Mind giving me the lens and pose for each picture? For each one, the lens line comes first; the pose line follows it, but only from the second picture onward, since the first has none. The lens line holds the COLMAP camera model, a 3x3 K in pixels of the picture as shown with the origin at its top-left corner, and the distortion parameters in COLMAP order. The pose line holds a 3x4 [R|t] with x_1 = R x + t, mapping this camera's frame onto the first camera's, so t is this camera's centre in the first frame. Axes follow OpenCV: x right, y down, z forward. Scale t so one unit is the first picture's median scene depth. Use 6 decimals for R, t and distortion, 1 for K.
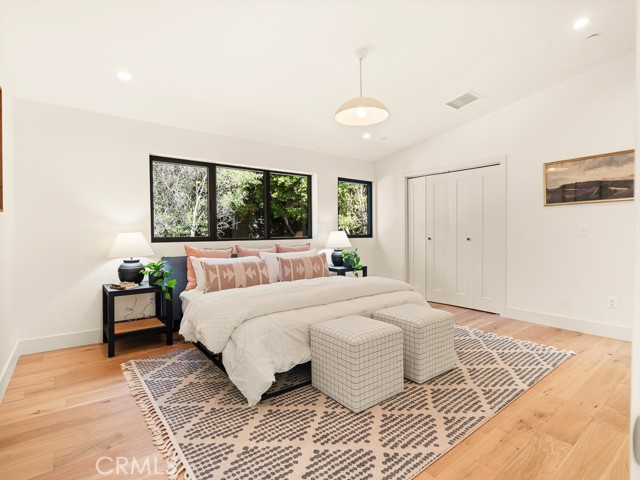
lens RADIAL K [[316.2, 0, 318.8], [0, 316.2, 236.9], [0, 0, 1]] dist [-0.001588, -0.000610]
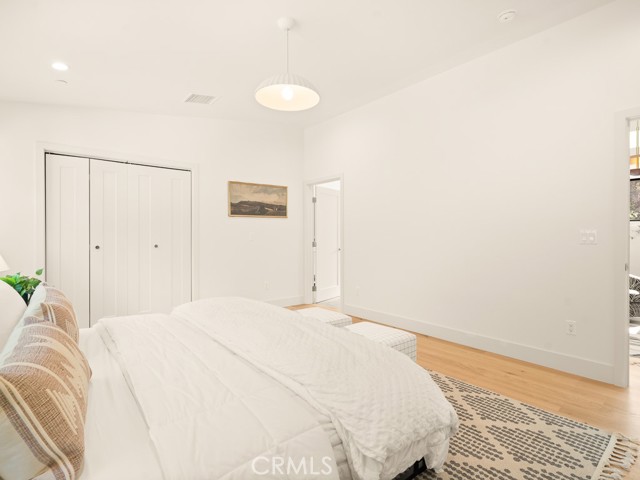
lens RADIAL K [[316.2, 0, 318.6], [0, 316.2, 239.5], [0, 0, 1]] dist [-0.001588, -0.000610]
pose [[-0.005673, -0.006224, 0.999965, -0.564689], [0.017733, 0.999823, 0.006324, -0.012350], [-0.999827, 0.017769, -0.005562, 0.757003]]
